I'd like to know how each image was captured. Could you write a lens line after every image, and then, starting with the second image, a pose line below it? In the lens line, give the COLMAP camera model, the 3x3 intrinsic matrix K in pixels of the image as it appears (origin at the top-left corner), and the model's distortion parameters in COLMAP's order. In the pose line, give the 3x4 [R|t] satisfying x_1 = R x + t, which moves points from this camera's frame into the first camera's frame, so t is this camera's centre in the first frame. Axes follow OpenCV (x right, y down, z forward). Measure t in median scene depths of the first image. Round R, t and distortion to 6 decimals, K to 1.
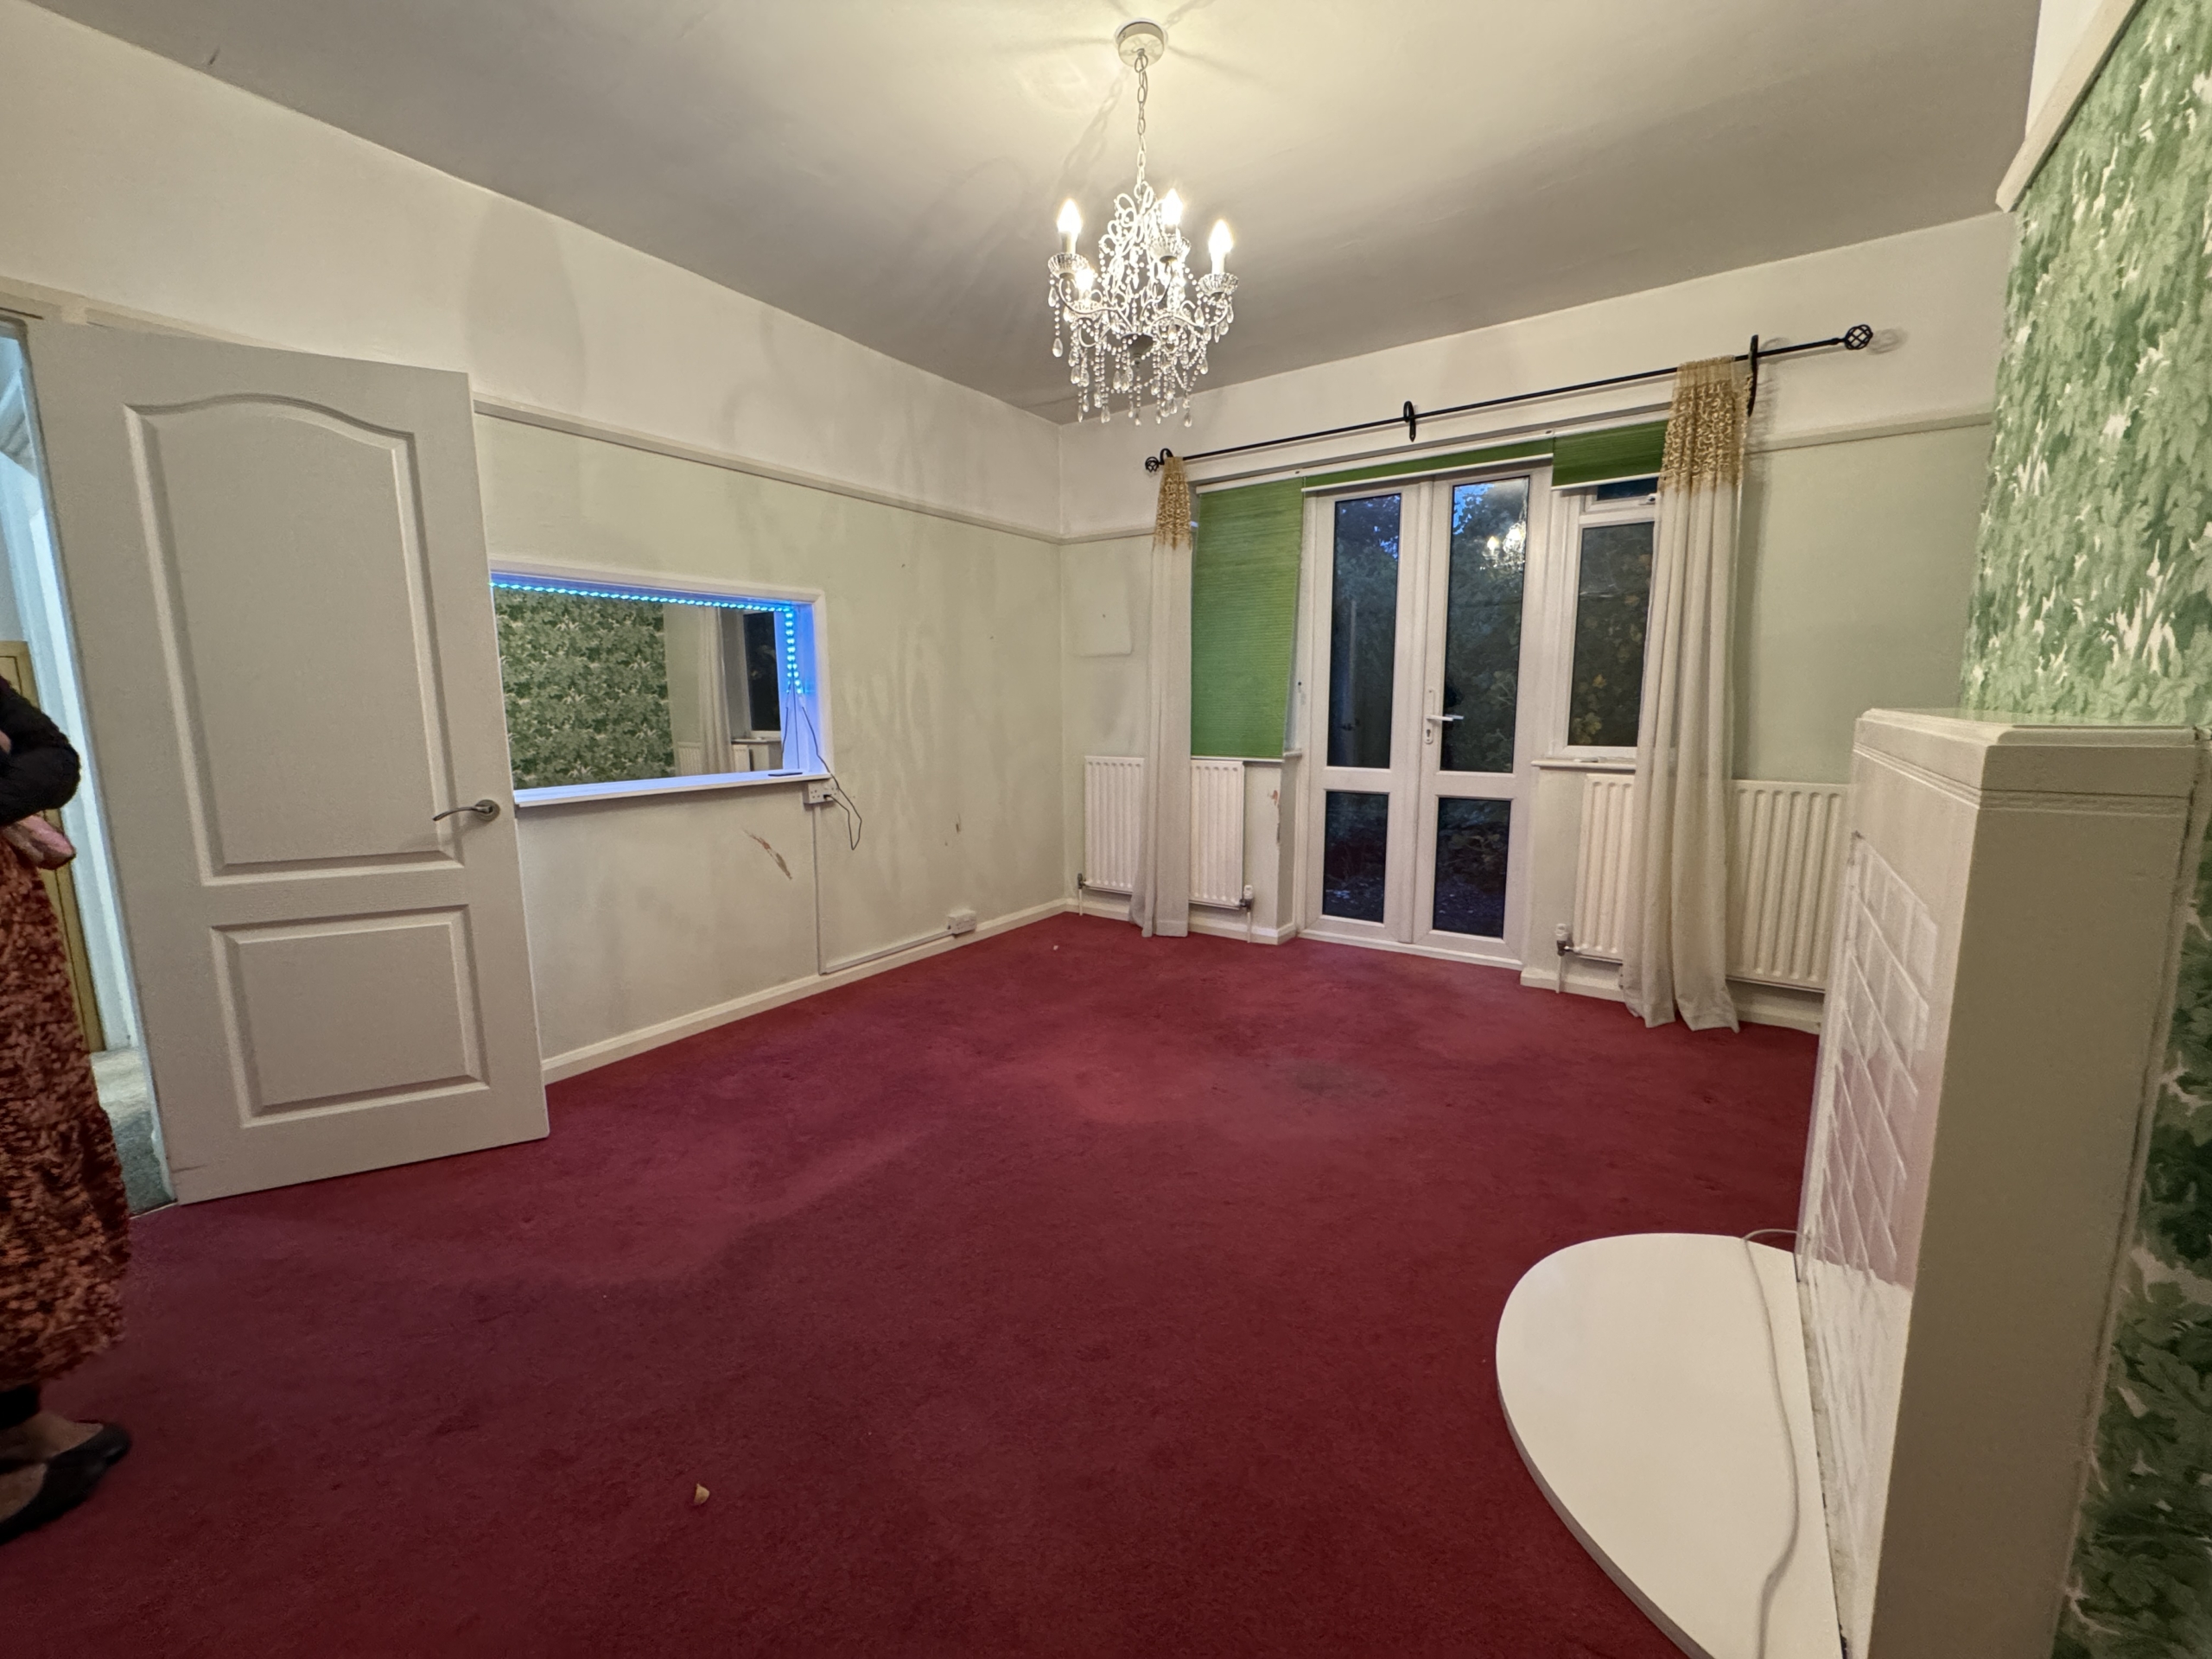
lens RADIAL K [[881.1, 0, 1102.0], [0, 881.1, 830.1], [0, 0, 1]] dist [-0.004714, 0.000684]
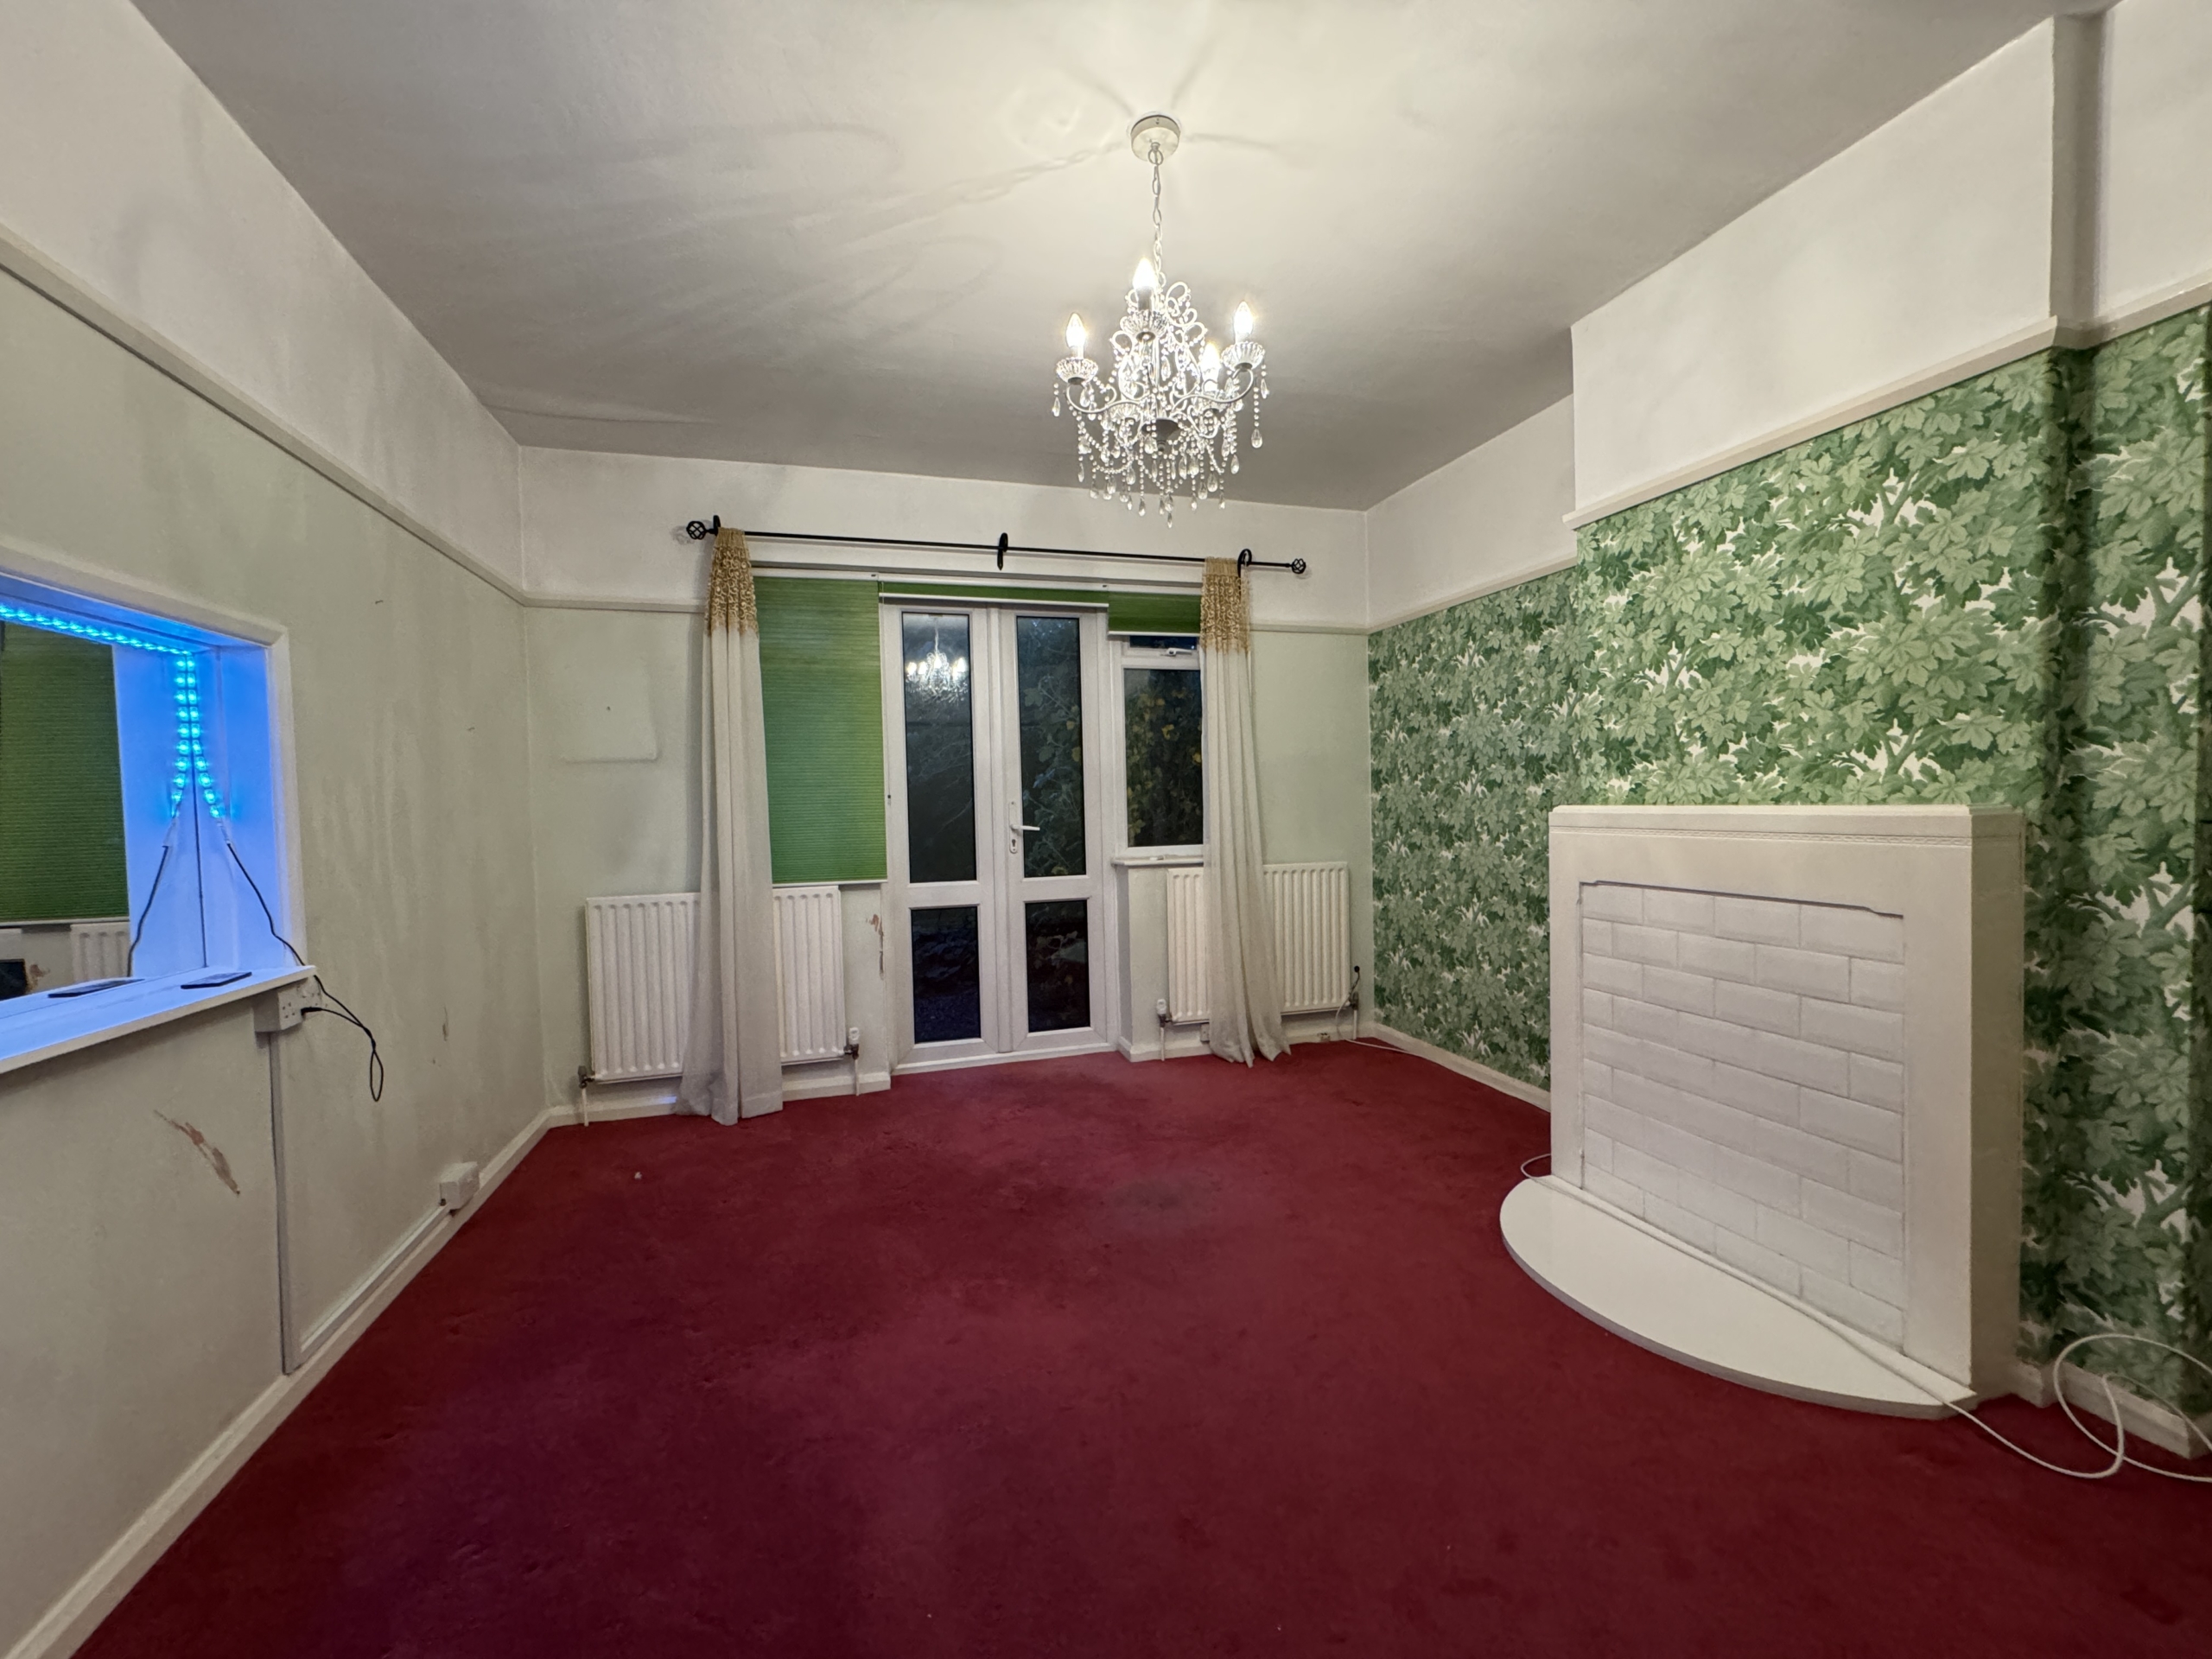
lens RADIAL K [[881.1, 0, 1102.0], [0, 881.1, 830.1], [0, 0, 1]] dist [-0.004714, 0.000684]
pose [[0.626409, -0.031729, 0.778848, -0.386892], [0.134348, 0.988614, -0.067779, -0.041985], [-0.767829, 0.147094, 0.623539, 0.278237]]
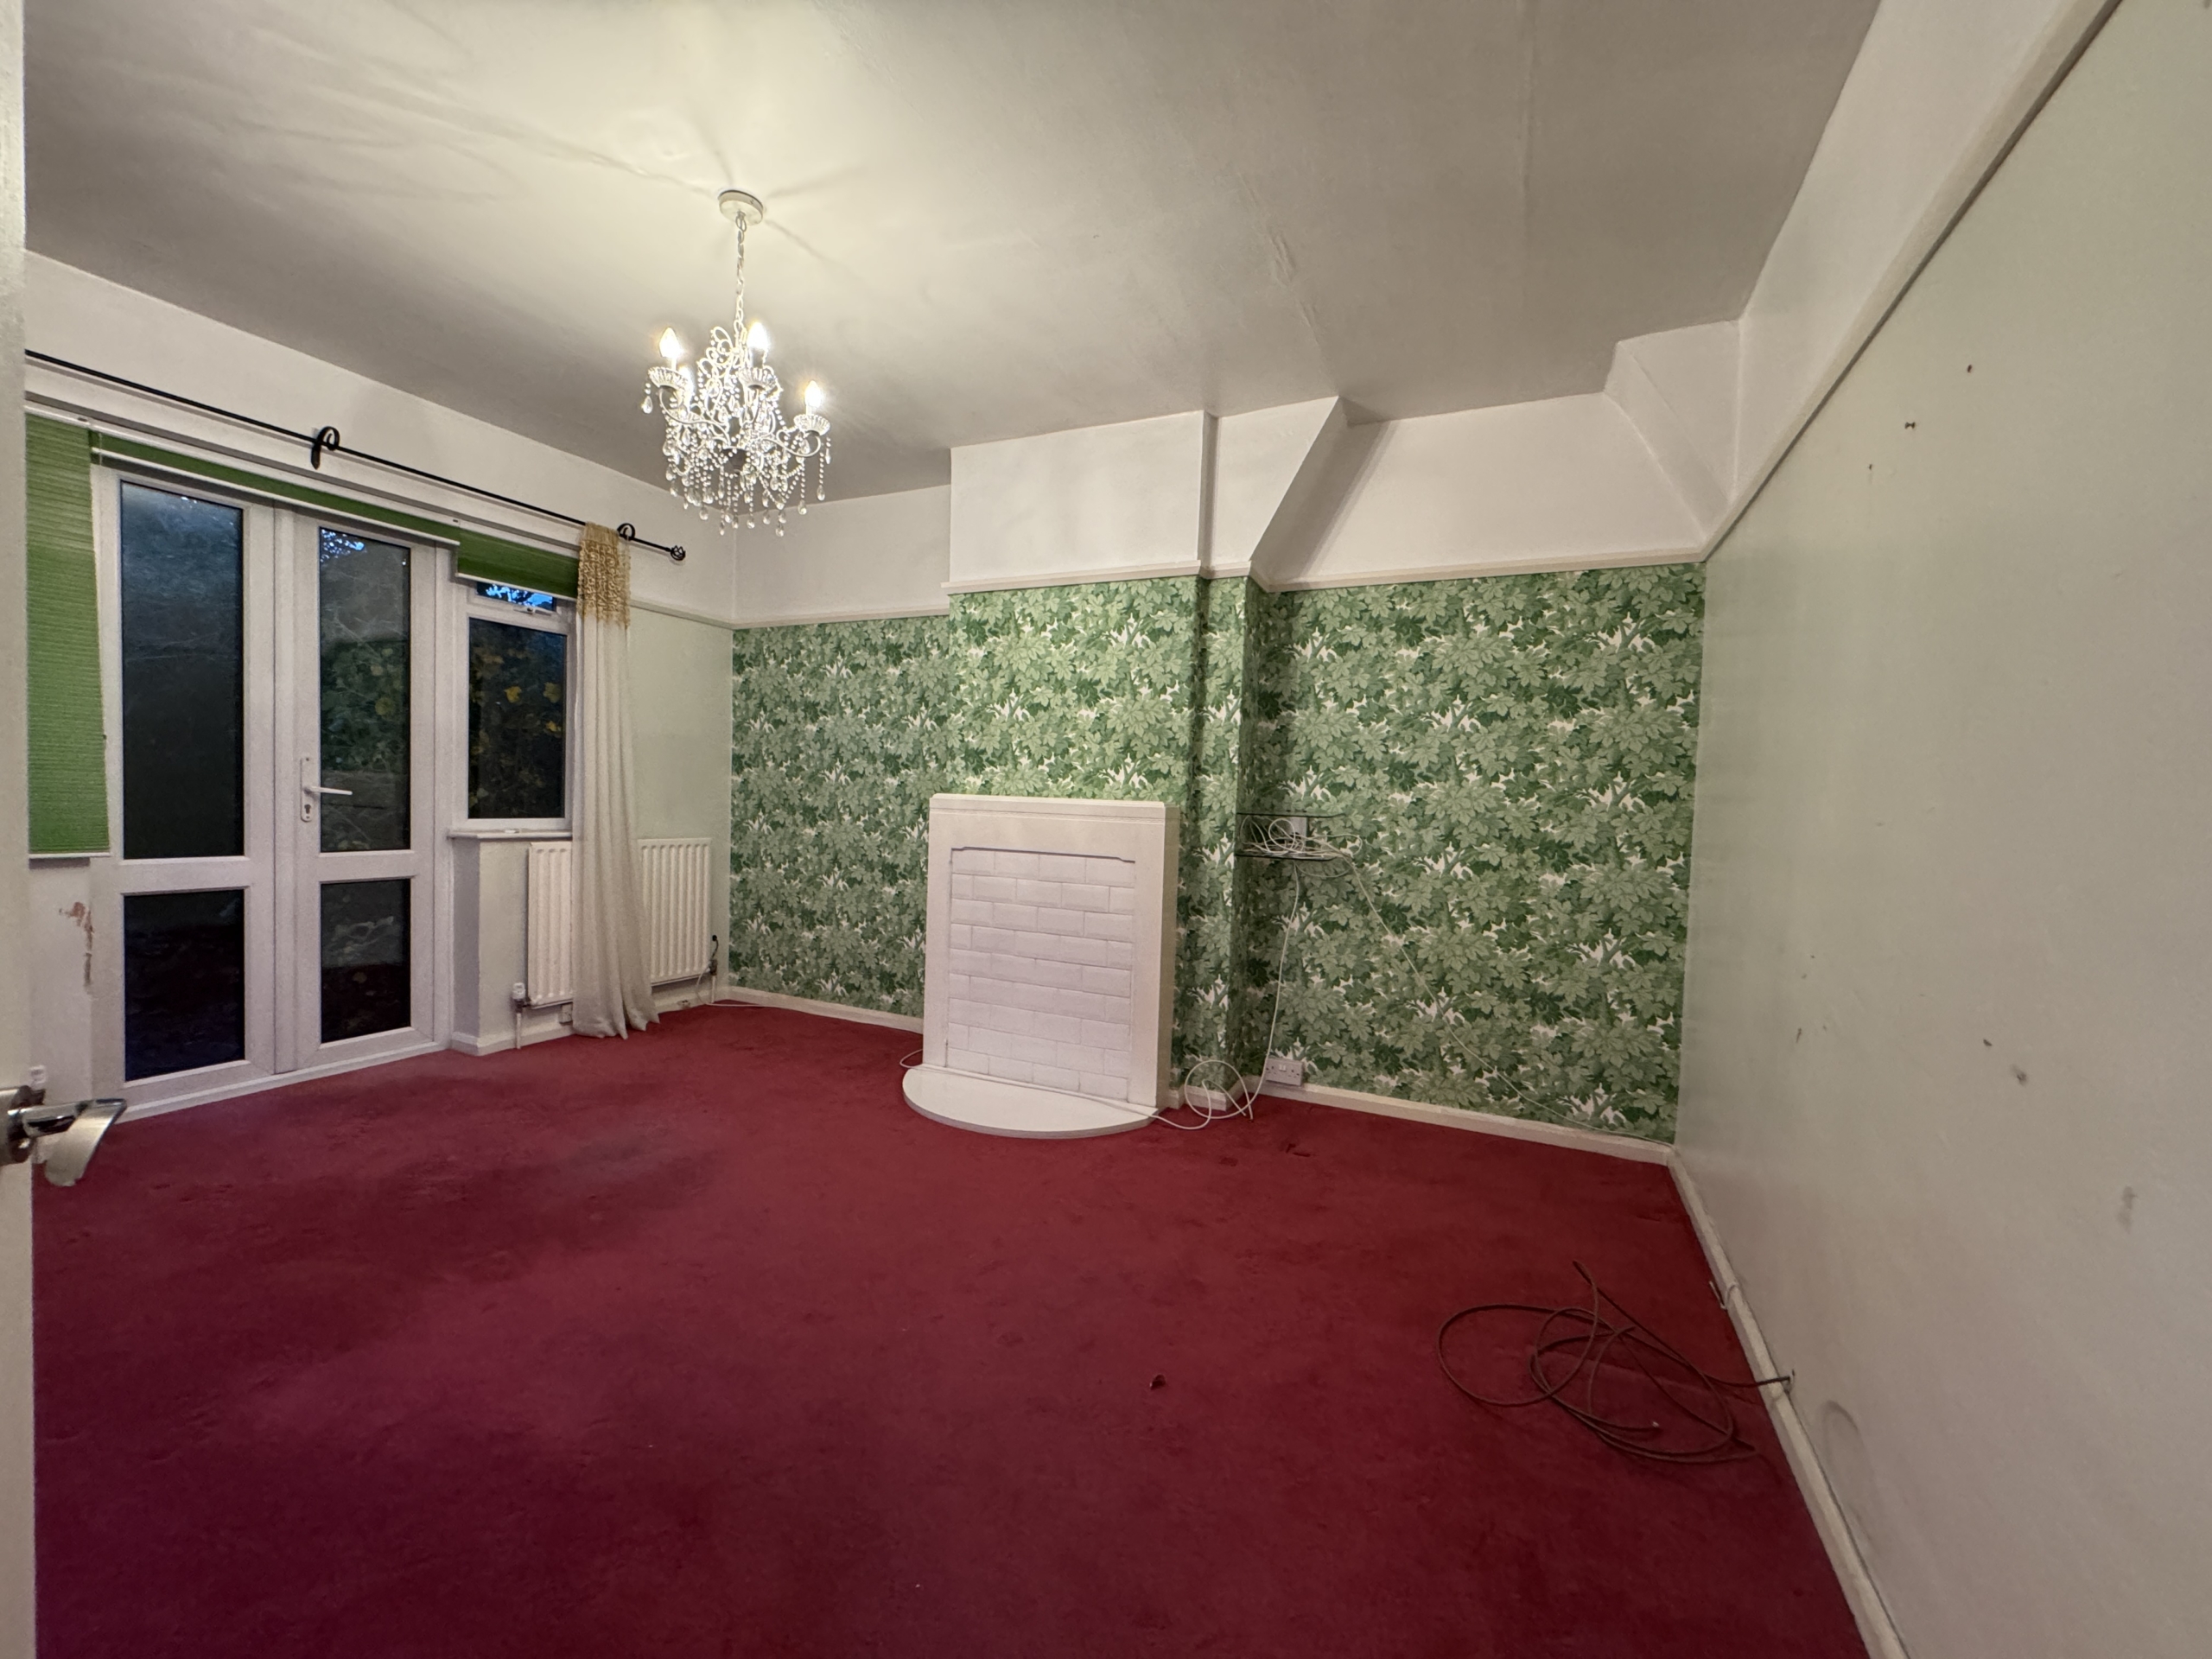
lens RADIAL K [[881.1, 0, 1102.0], [0, 881.1, 830.1], [0, 0, 1]] dist [-0.004714, 0.000684]
pose [[-0.165478, -0.034941, 0.985594, -0.594099], [0.113652, 0.992038, 0.054251, -0.051515], [-0.979643, 0.120992, -0.160190, 0.412464]]
